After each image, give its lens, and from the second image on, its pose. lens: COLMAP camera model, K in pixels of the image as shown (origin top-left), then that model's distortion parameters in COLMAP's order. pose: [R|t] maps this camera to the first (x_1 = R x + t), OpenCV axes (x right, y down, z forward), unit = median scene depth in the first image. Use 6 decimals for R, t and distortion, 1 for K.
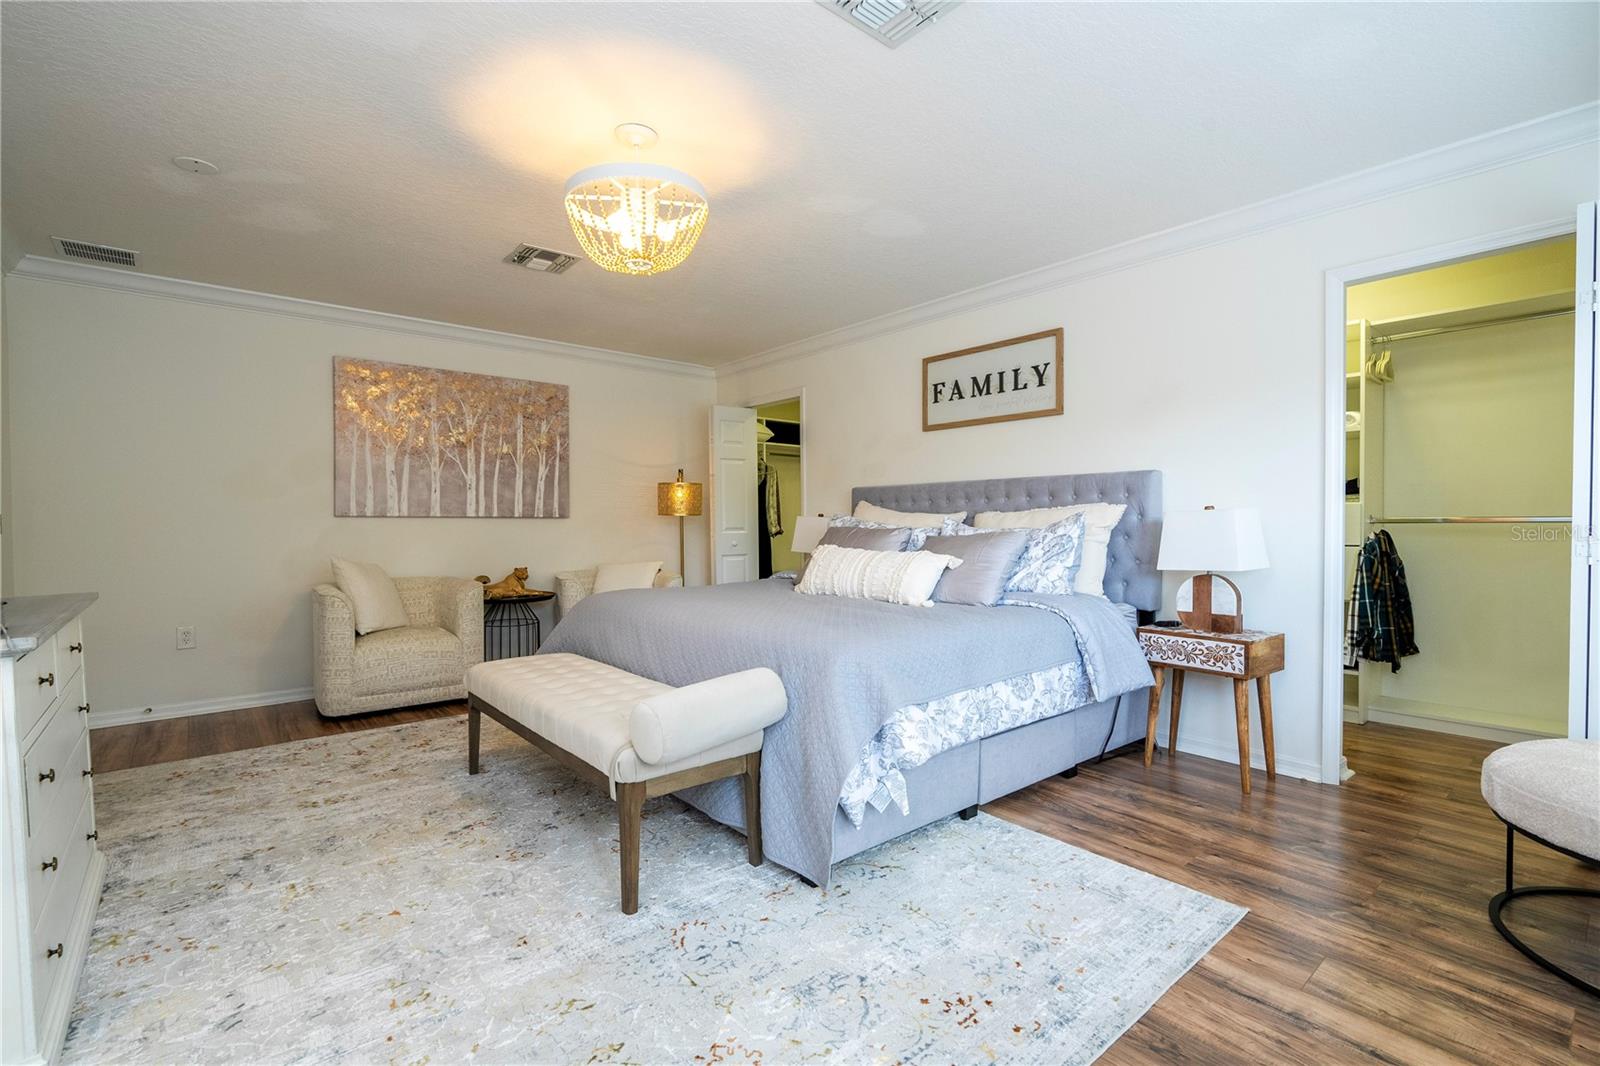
lens RADIAL K [[726.9, 0, 798.9], [0, 726.9, 534.8], [0, 0, 1]] dist [-0.001531, 0.000073]
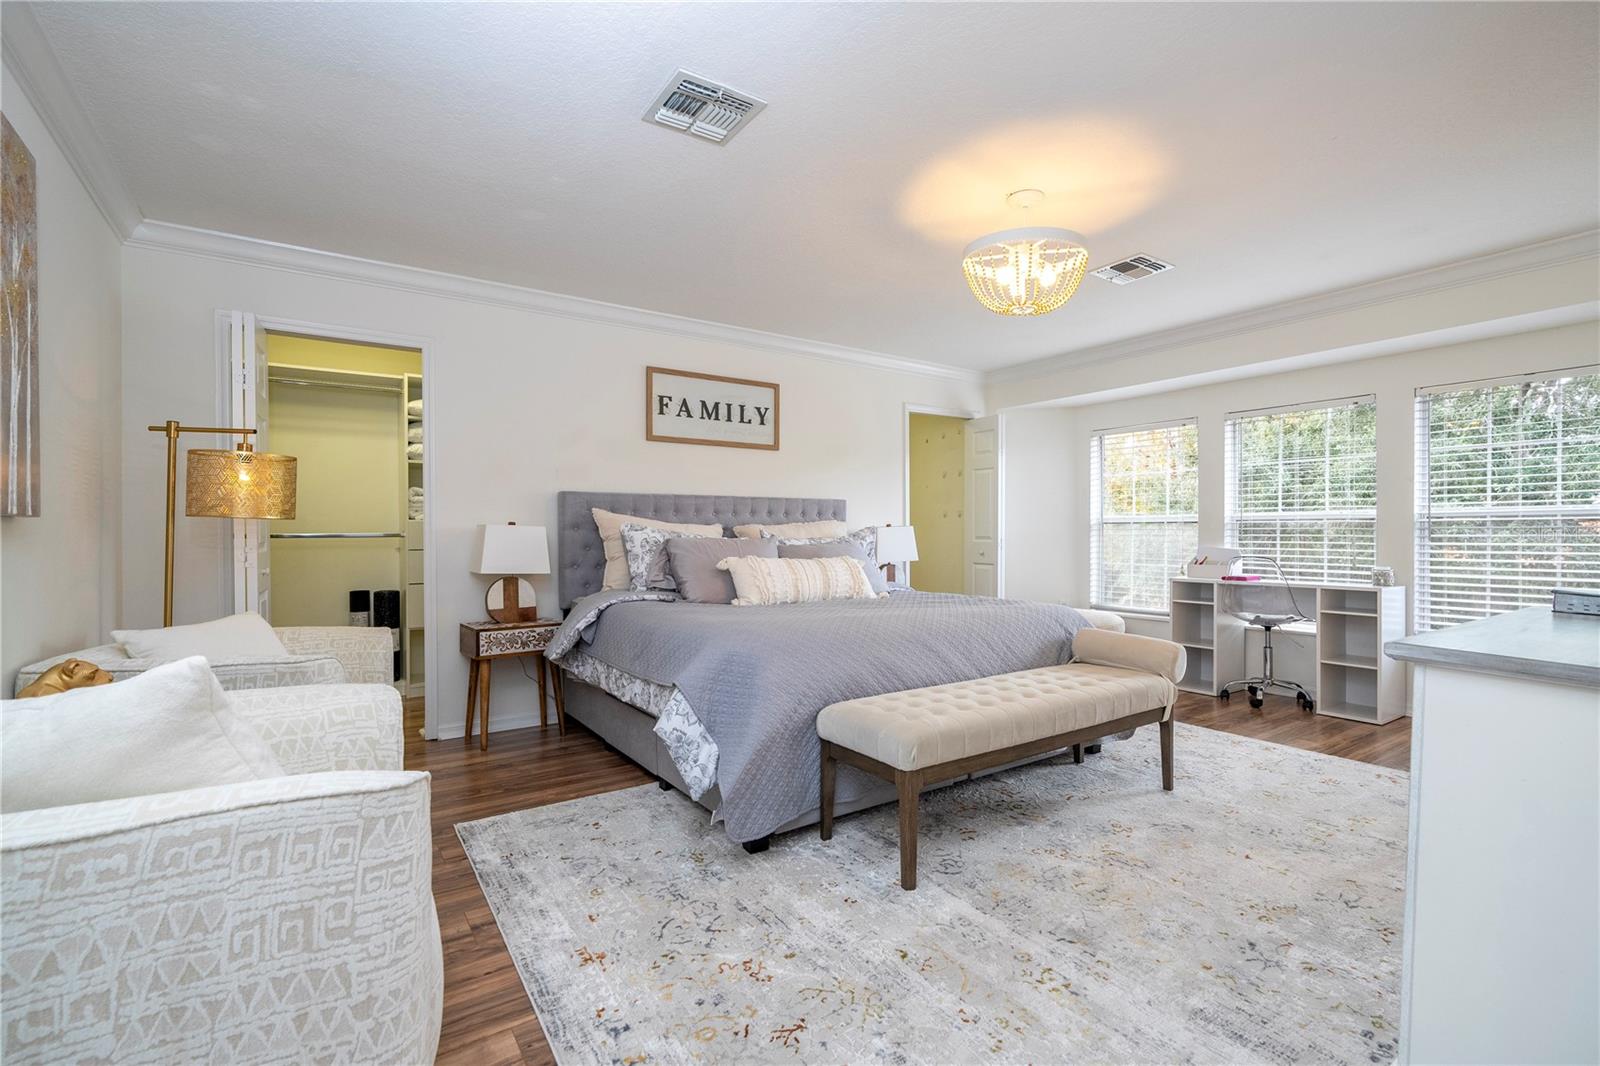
lens RADIAL K [[726.9, 0, 797.9], [0, 726.9, 531.7], [0, 0, 1]] dist [-0.001531, 0.000073]
pose [[0.103840, -0.004583, 0.994583, -0.844683], [0.008263, 0.999959, 0.003745, -0.022183], [-0.994560, 0.007829, 0.103874, 0.750847]]
